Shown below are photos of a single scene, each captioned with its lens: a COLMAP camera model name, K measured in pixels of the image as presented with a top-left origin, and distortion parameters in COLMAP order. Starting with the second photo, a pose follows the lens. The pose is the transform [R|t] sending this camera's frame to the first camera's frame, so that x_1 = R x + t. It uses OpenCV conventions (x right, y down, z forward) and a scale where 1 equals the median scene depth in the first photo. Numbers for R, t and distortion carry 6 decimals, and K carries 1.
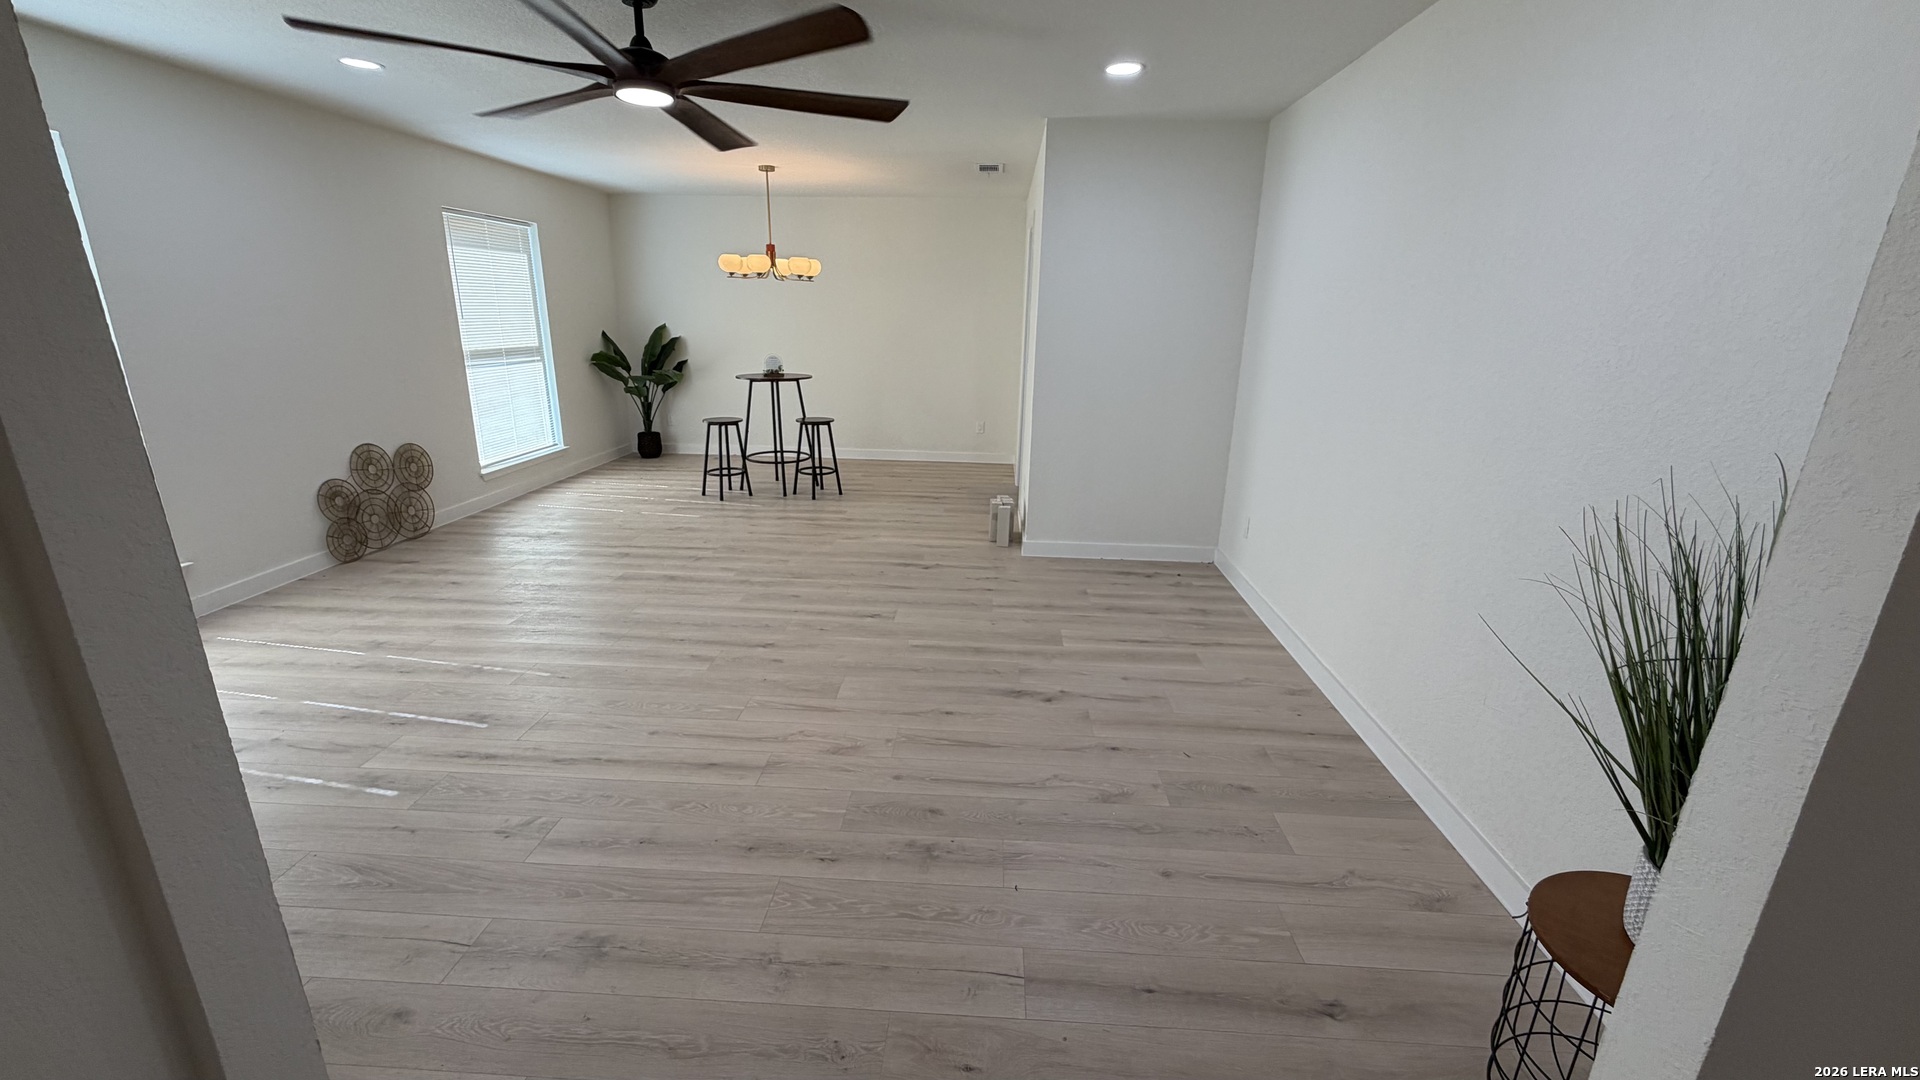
lens RADIAL K [[765.3, 0, 959.6], [0, 765.3, 537.1], [0, 0, 1]] dist [-0.001408, 0.000306]
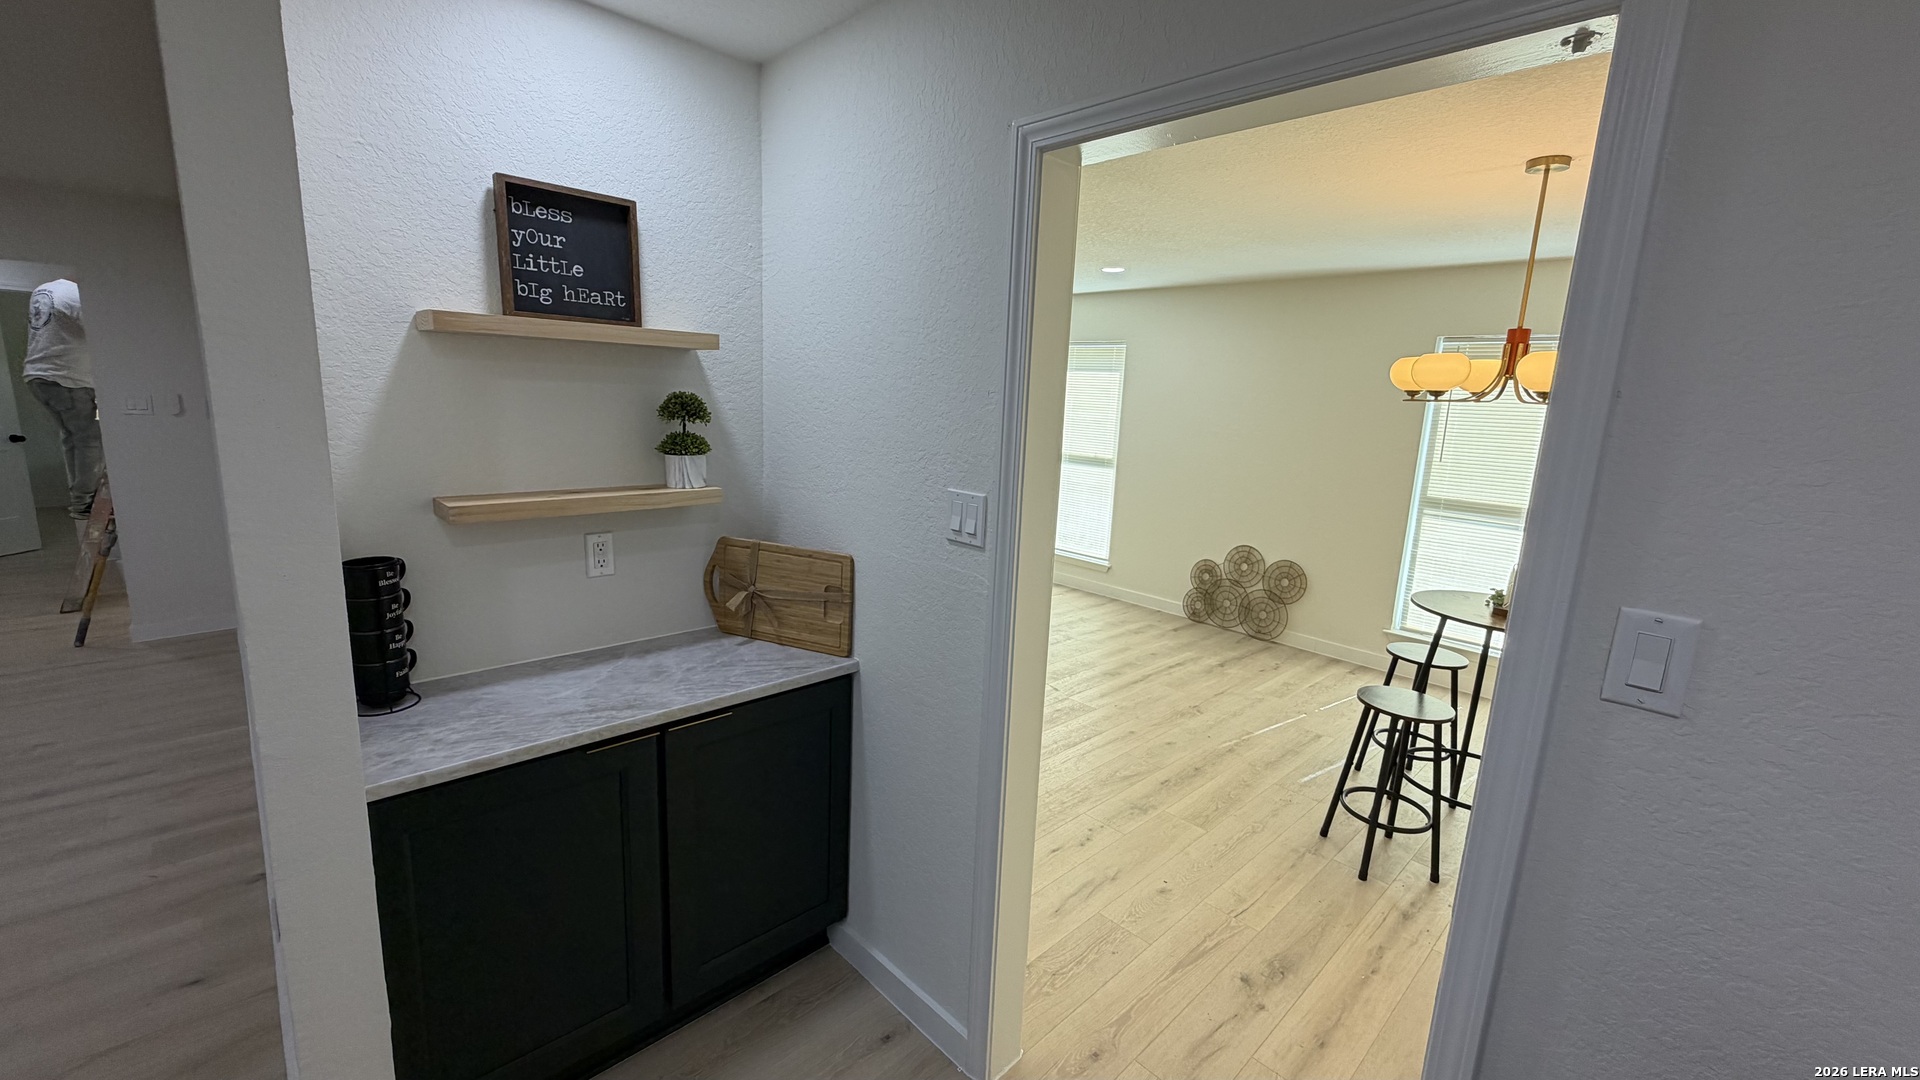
lens RADIAL K [[765.3, 0, 953.9], [0, 765.3, 538.6], [0, 0, 1]] dist [-0.001408, 0.000306]
pose [[-0.689825, 0.080582, -0.719478, 0.393790], [-0.265055, 0.896679, 0.354559, -0.426699], [0.673712, 0.435284, -0.597193, 1.375535]]
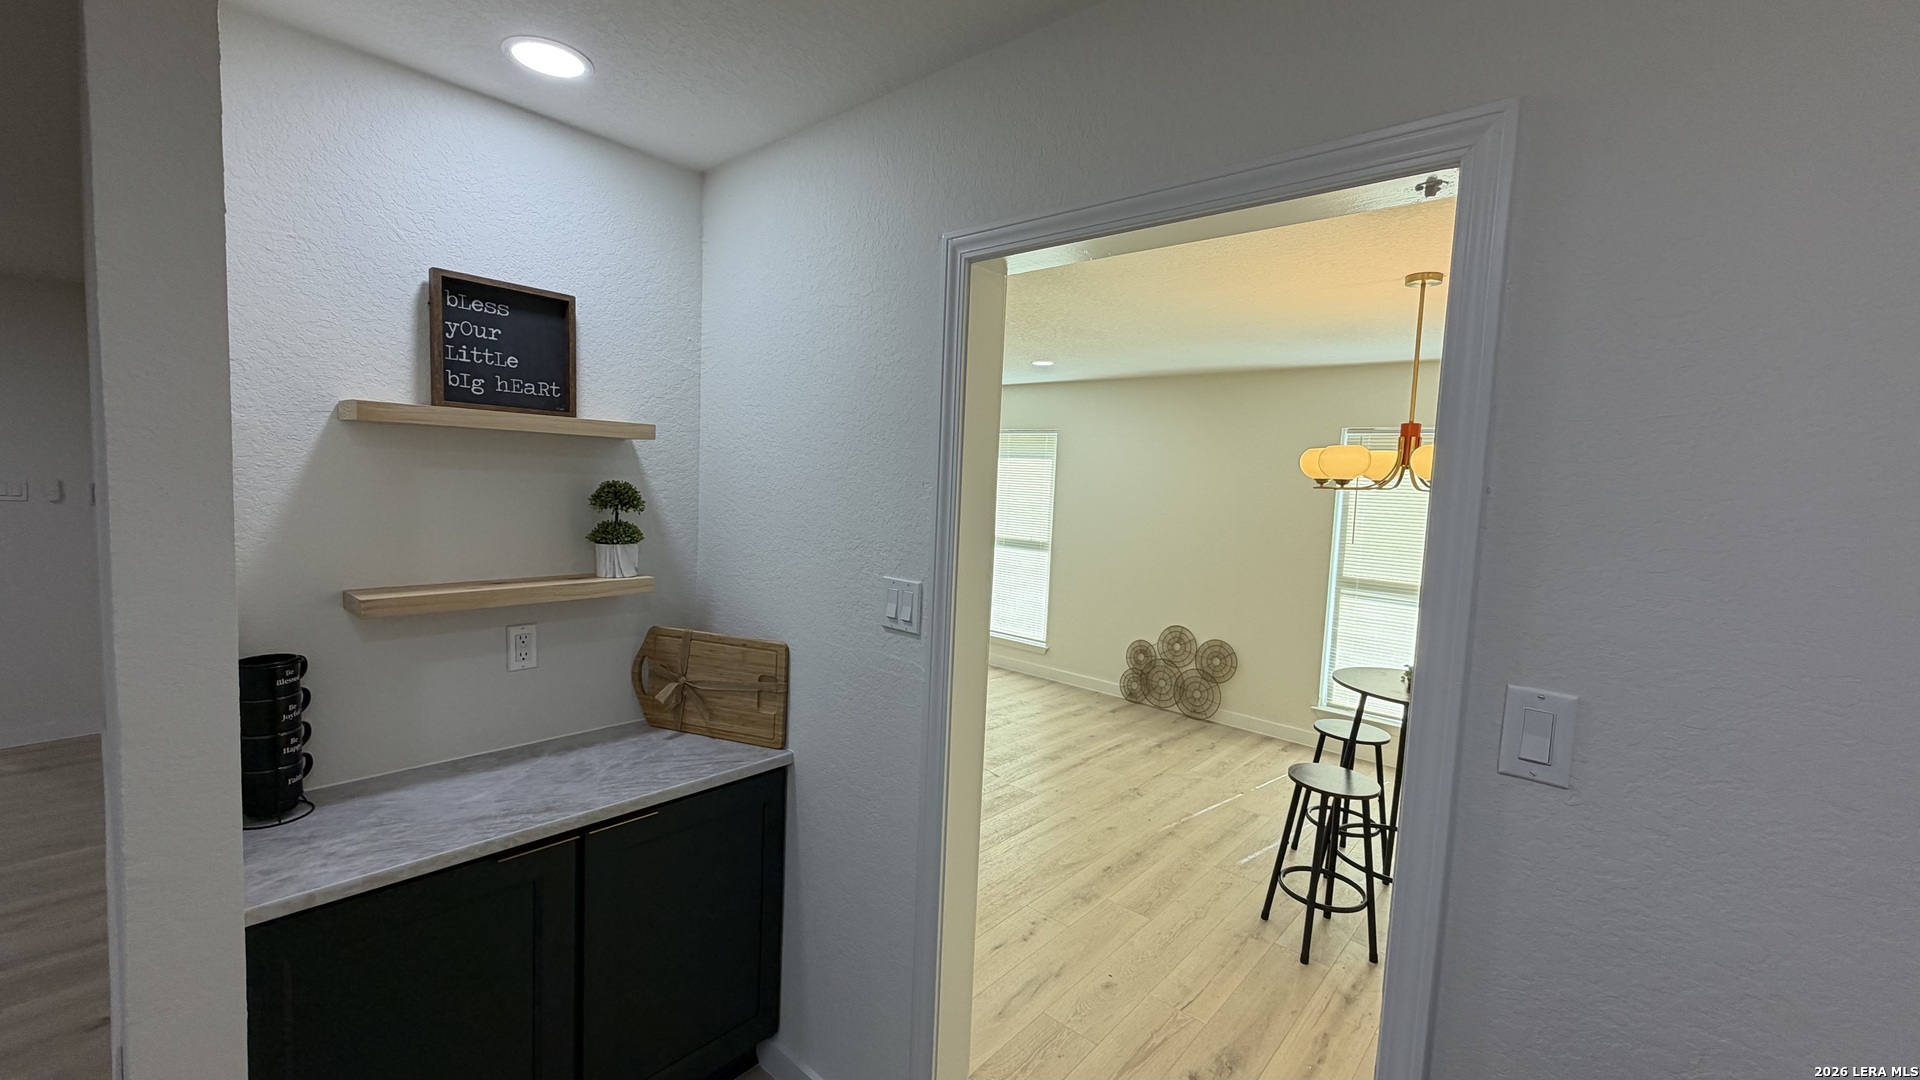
lens RADIAL K [[765.3, 0, 954.0], [0, 765.3, 538.7], [0, 0, 1]] dist [-0.001408, 0.000306]
pose [[-0.629525, 0.006432, -0.776954, 0.396728], [-0.280119, 0.930840, 0.234672, -0.430977], [0.724729, 0.365372, -0.584185, 1.378967]]
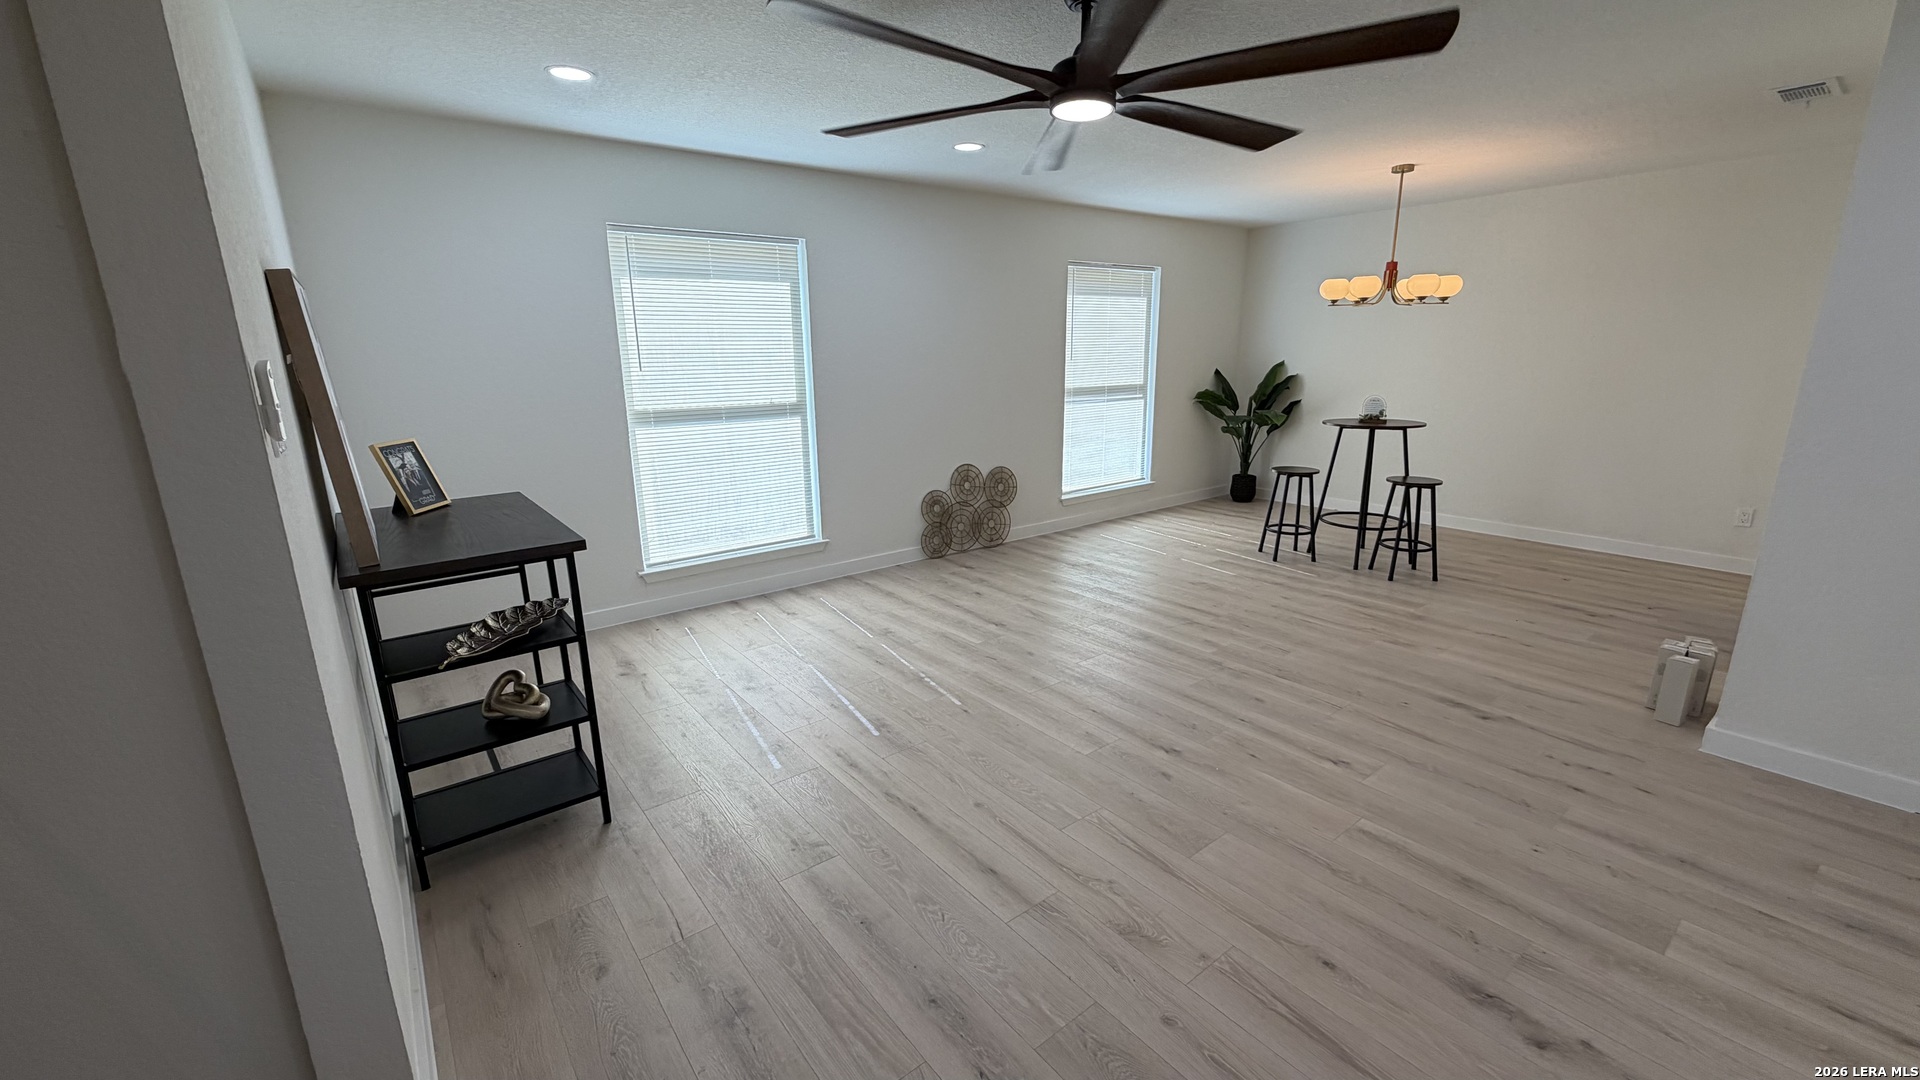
lens RADIAL K [[765.3, 0, 960.0], [0, 765.3, 537.9], [0, 0, 1]] dist [-0.001408, 0.000306]
pose [[0.651361, 0.155008, -0.742767, 0.127475], [-0.188475, 0.981283, 0.039503, -0.052741], [0.734988, 0.114262, 0.668384, 0.197141]]
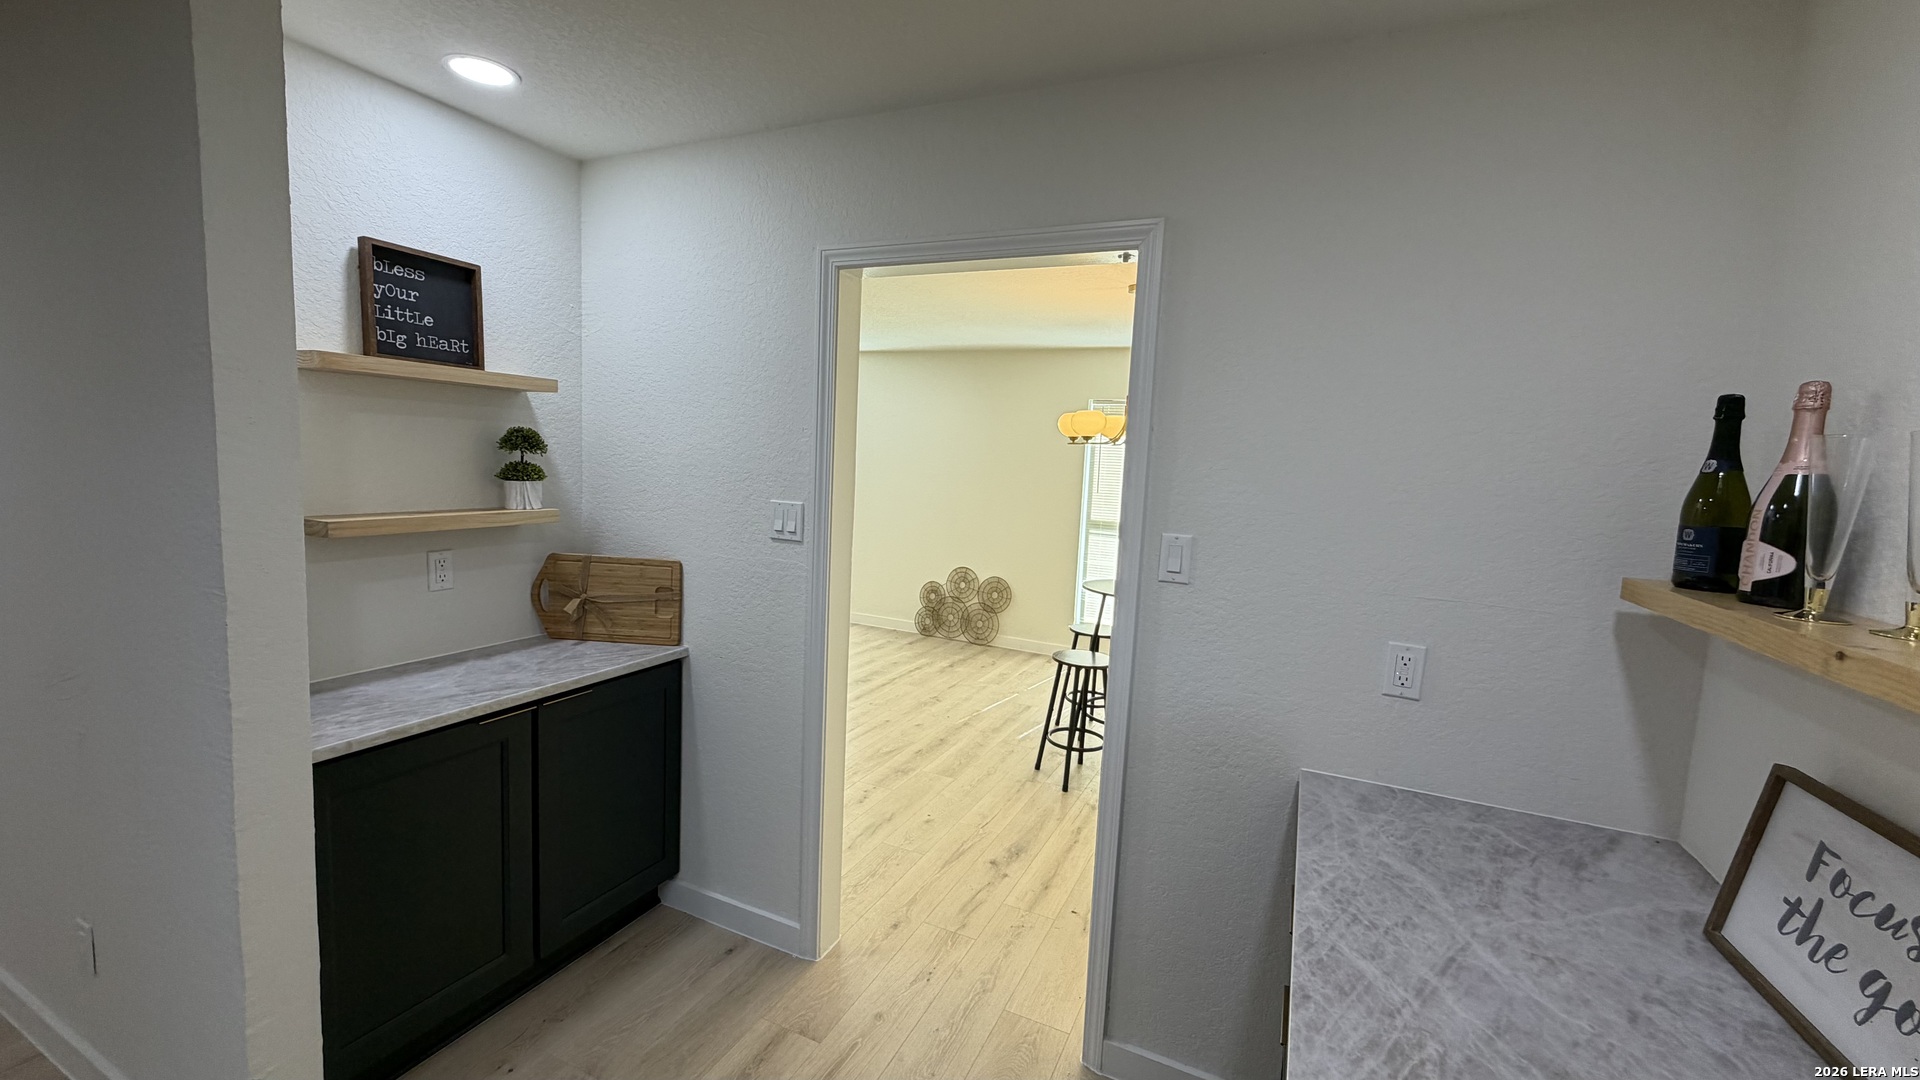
lens RADIAL K [[765.3, 0, 952.2], [0, 765.3, 537.2], [0, 0, 1]] dist [-0.001408, 0.000306]
pose [[-0.383552, 0.051255, -0.922096, 0.539951], [-0.319862, 0.929286, 0.184703, -0.423430], [0.866358, 0.365786, -0.340035, 1.421185]]
